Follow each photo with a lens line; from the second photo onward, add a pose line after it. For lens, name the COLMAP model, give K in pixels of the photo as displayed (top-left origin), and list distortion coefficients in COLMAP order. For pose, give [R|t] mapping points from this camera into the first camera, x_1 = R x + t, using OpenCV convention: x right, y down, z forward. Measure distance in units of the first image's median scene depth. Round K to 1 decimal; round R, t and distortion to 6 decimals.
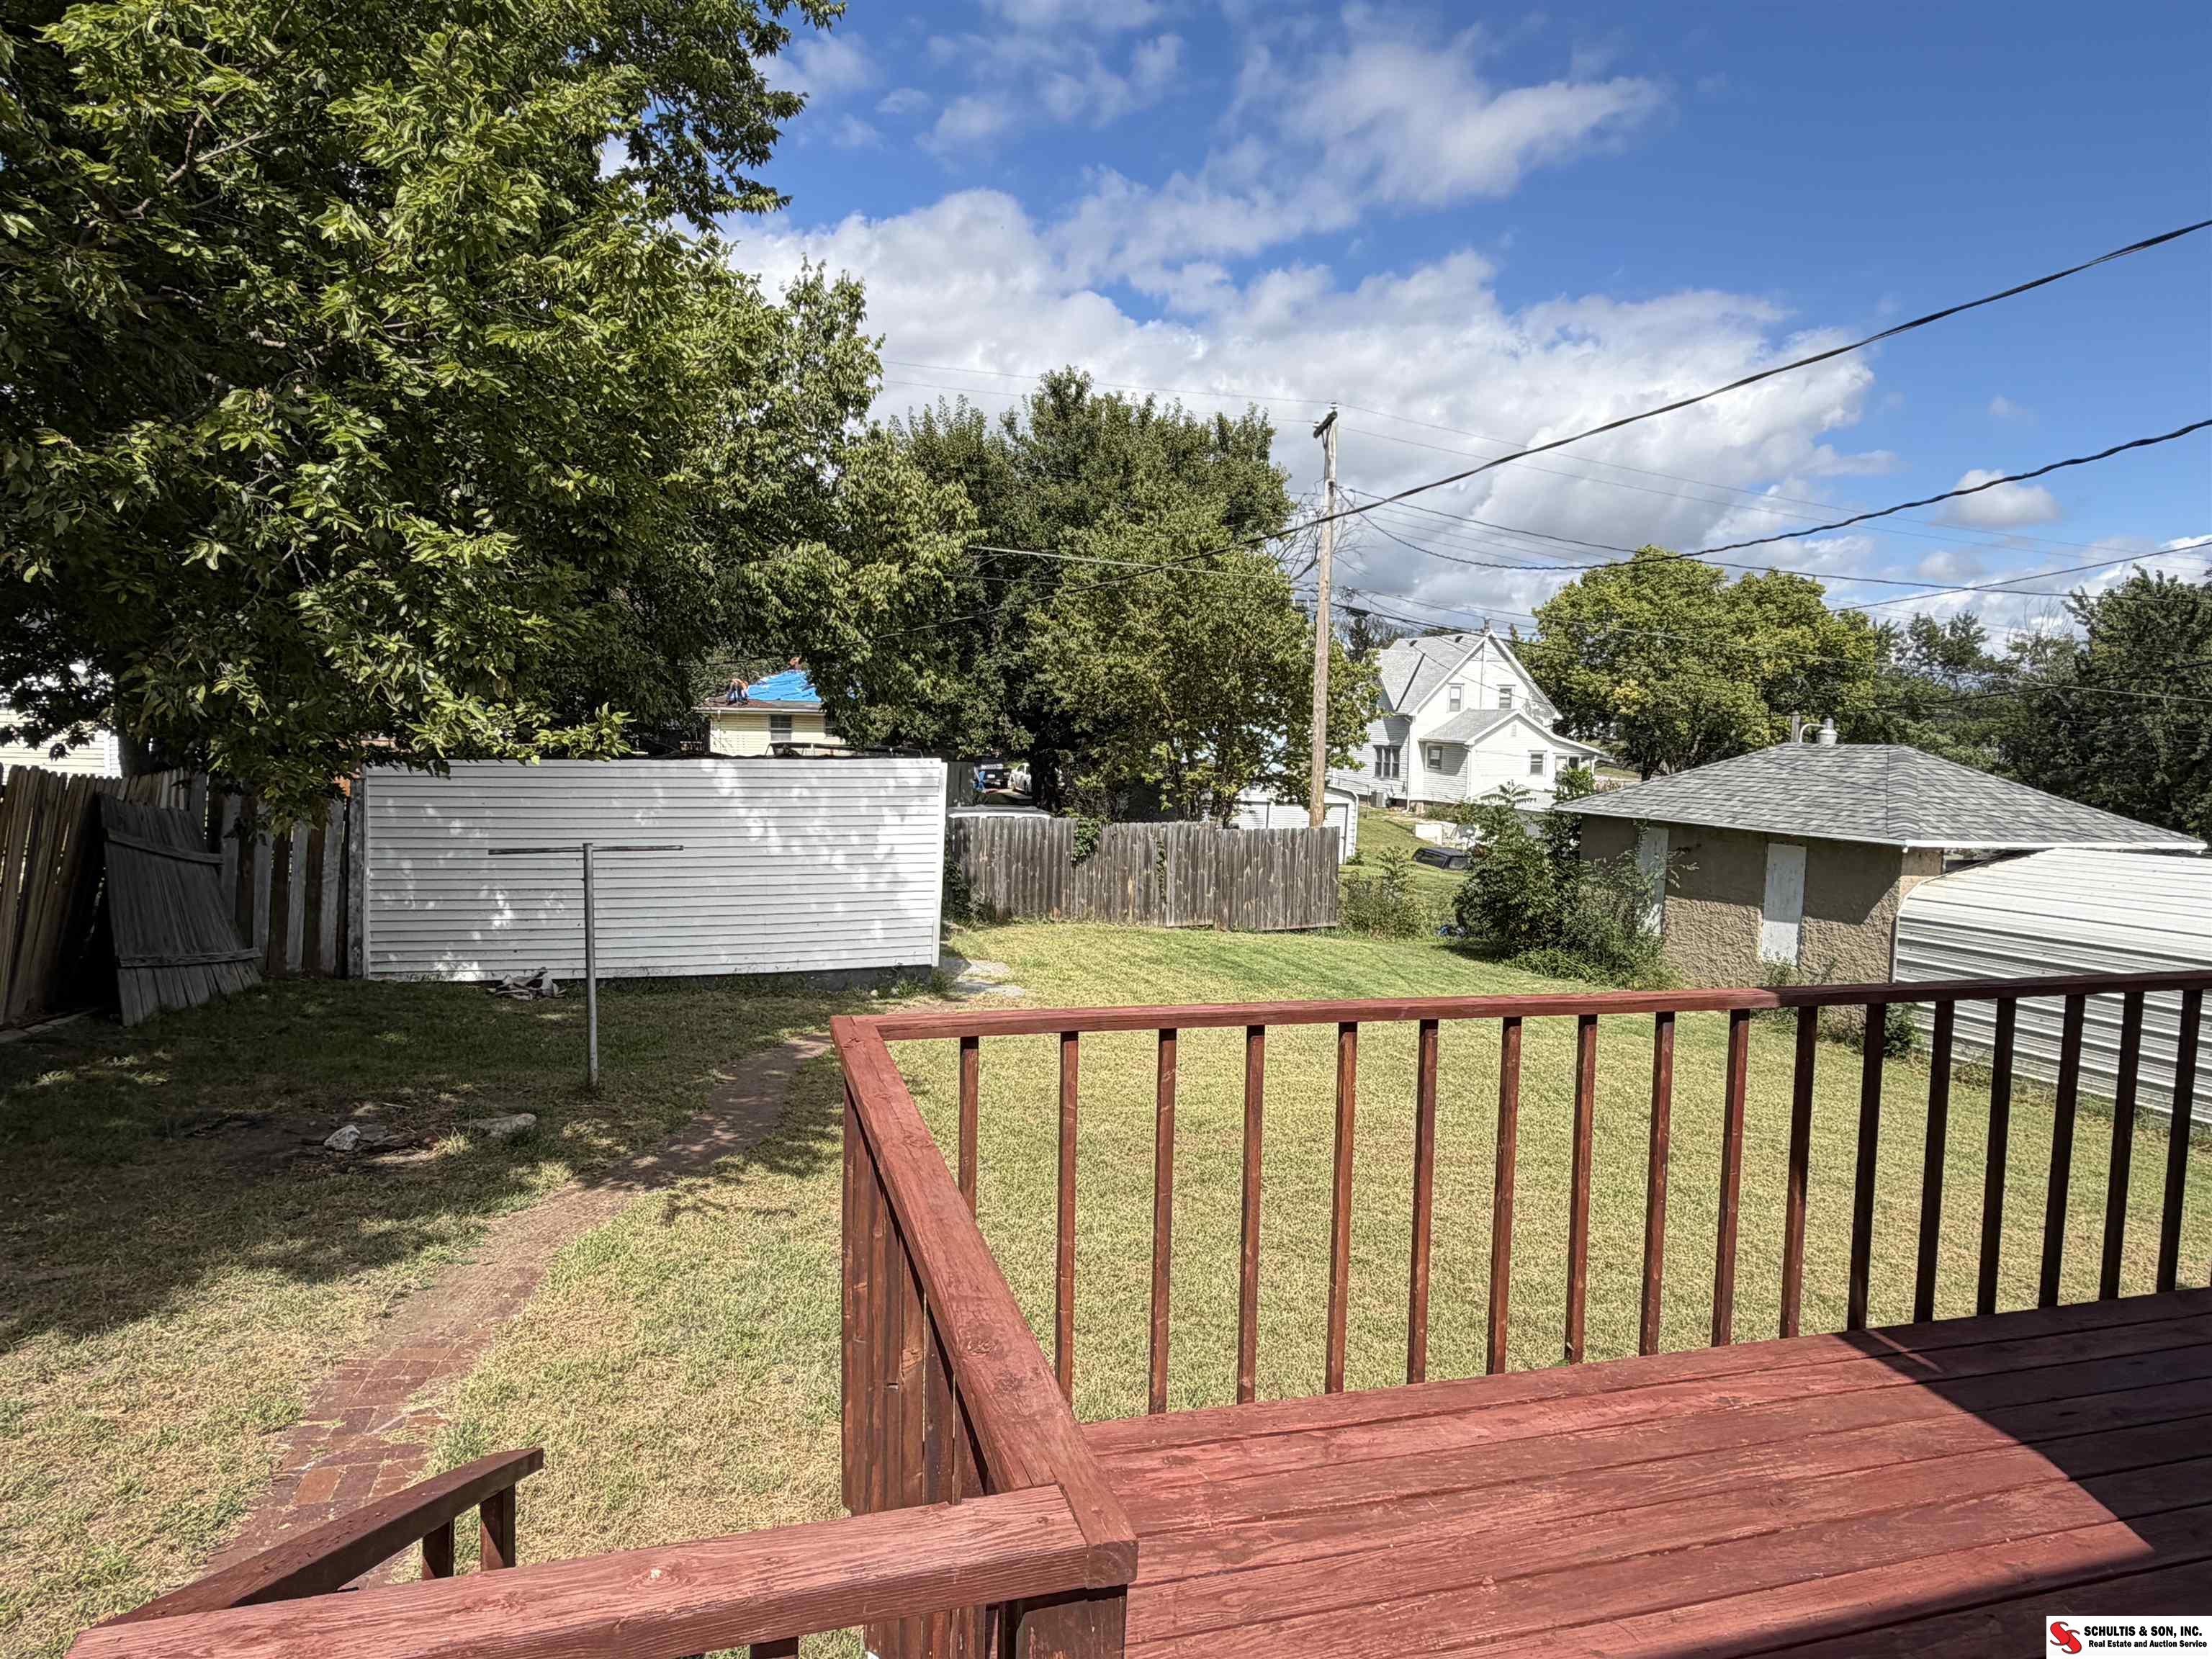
lens RADIAL K [[1335.6, 0, 1100.9], [0, 1335.6, 832.9], [0, 0, 1]] dist [-0.003491, 0.002778]
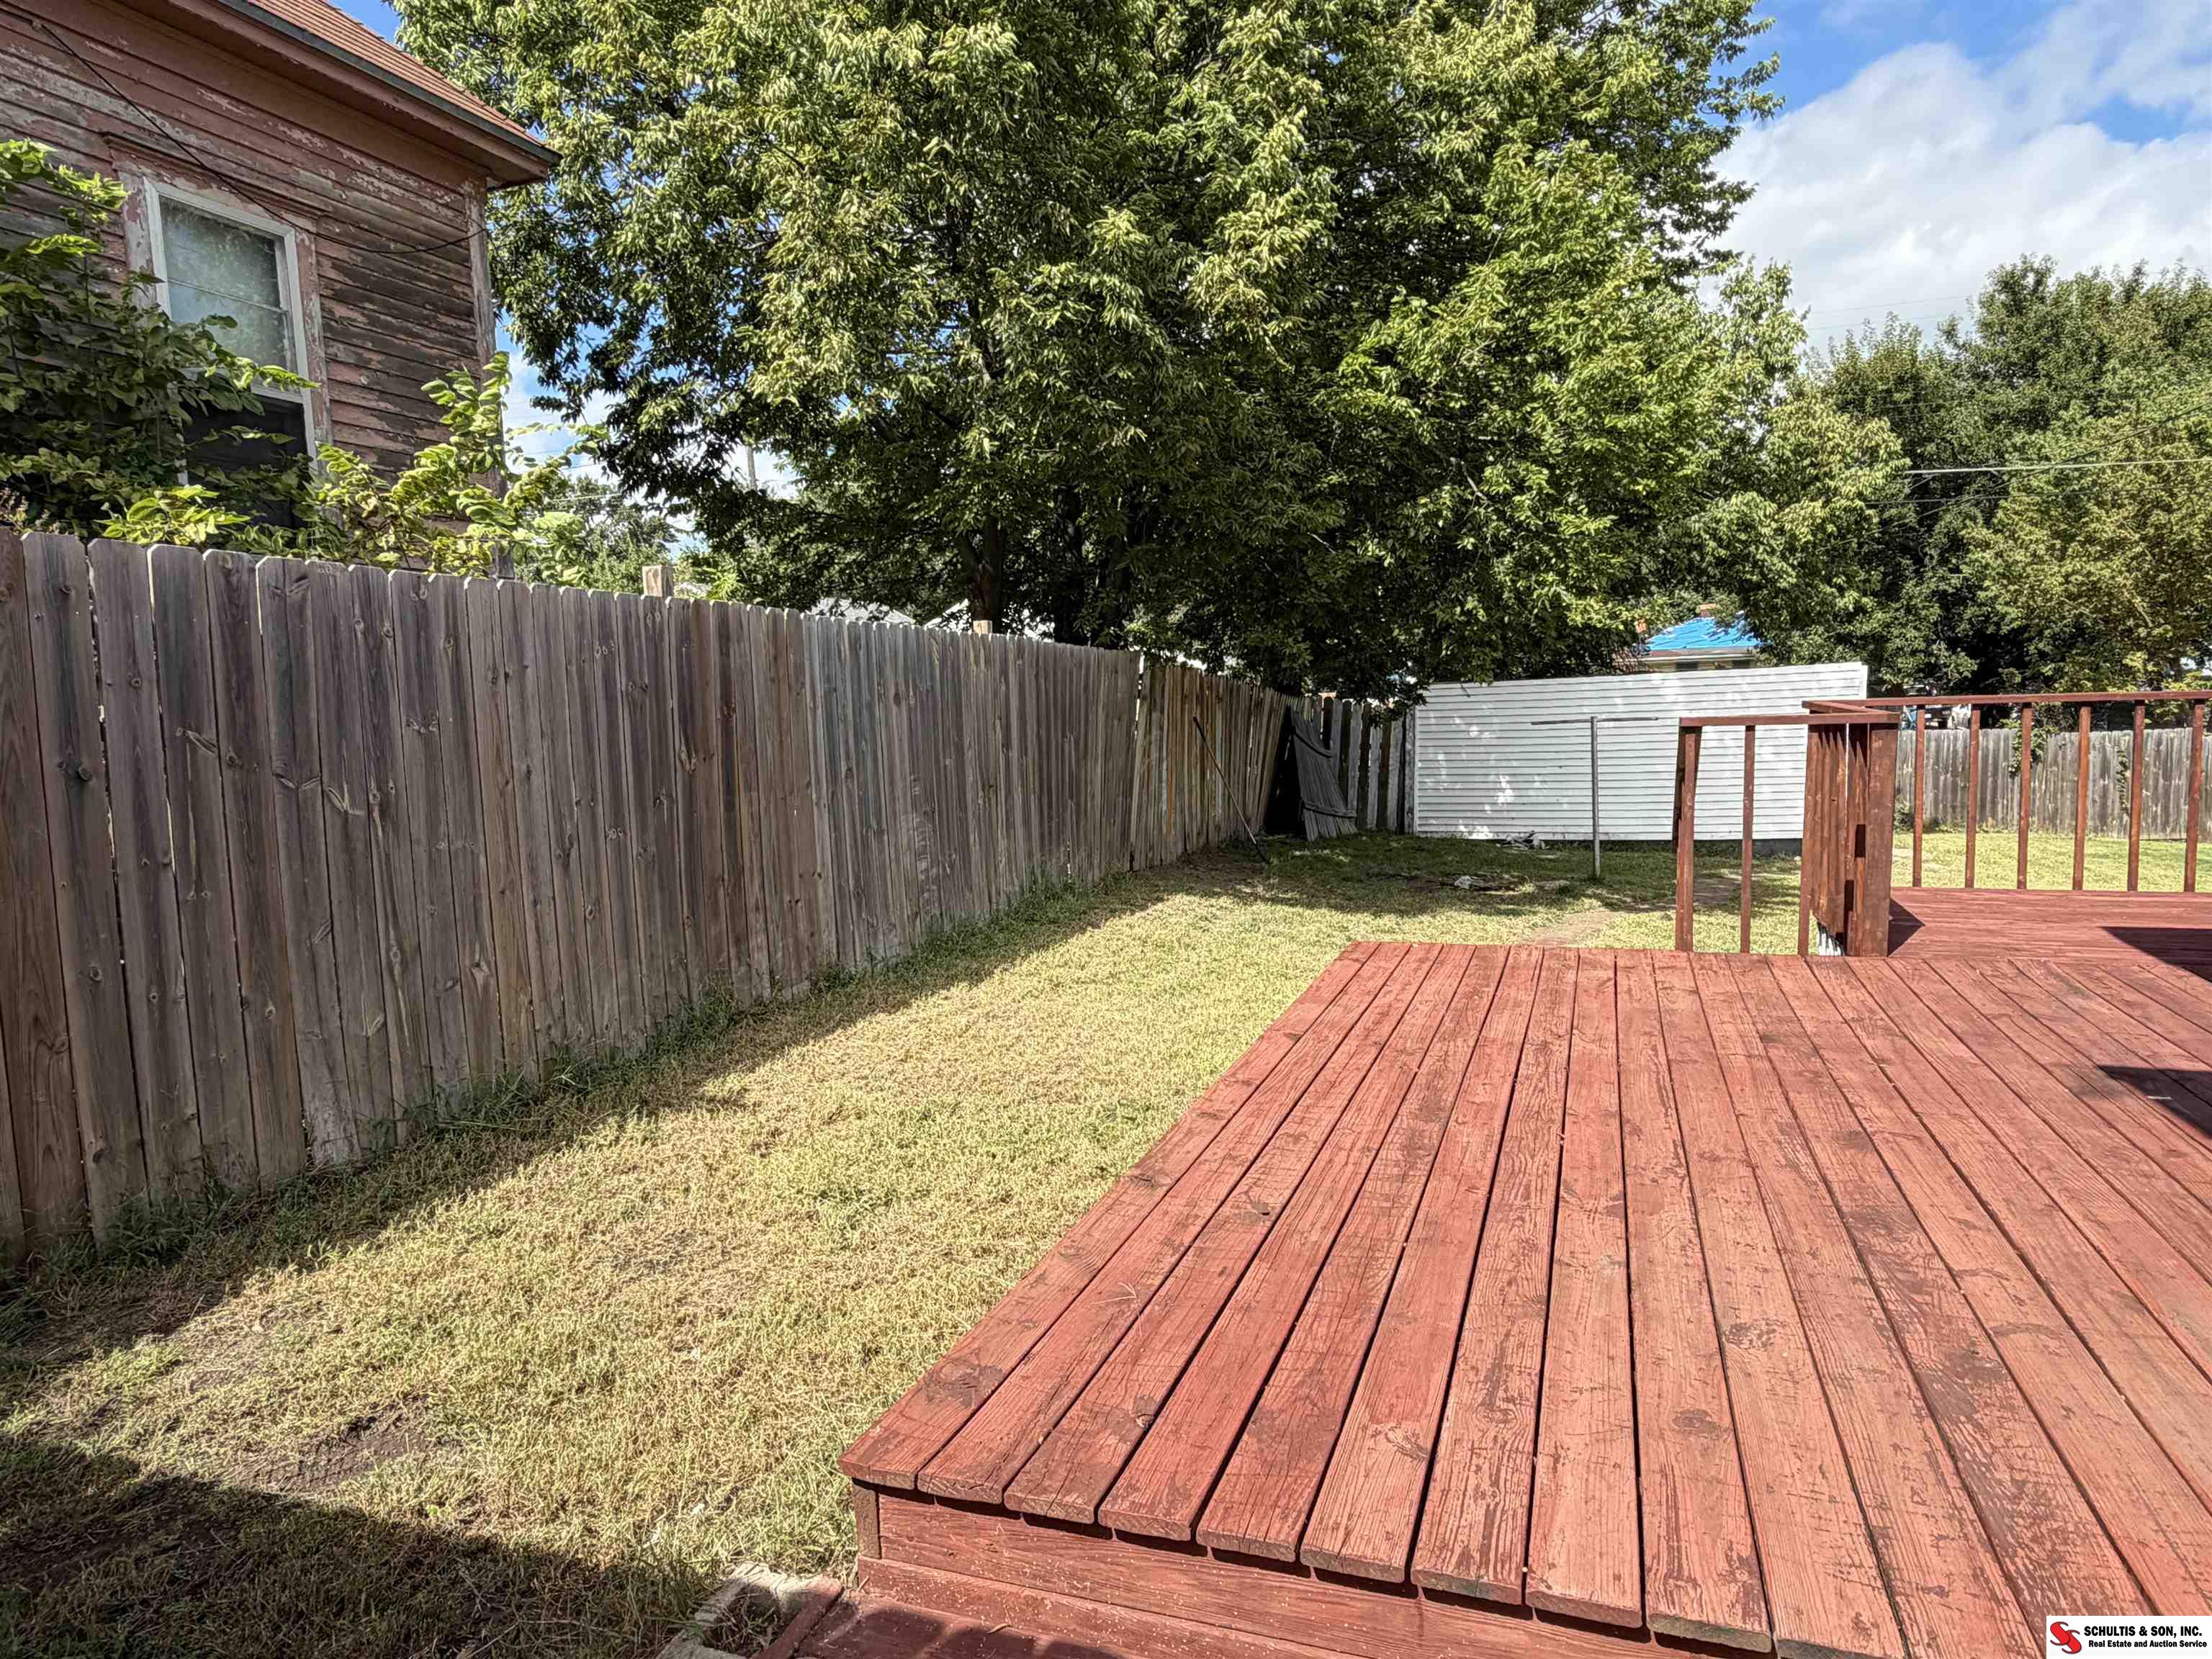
lens RADIAL K [[1335.6, 0, 1099.2], [0, 1335.6, 847.2], [0, 0, 1]] dist [-0.003491, 0.002778]
pose [[0.802581, 0.010320, -0.596454, 0.026956], [0.009227, 0.999516, 0.029708, 0.040724], [0.596472, -0.029346, 0.802097, -0.213563]]
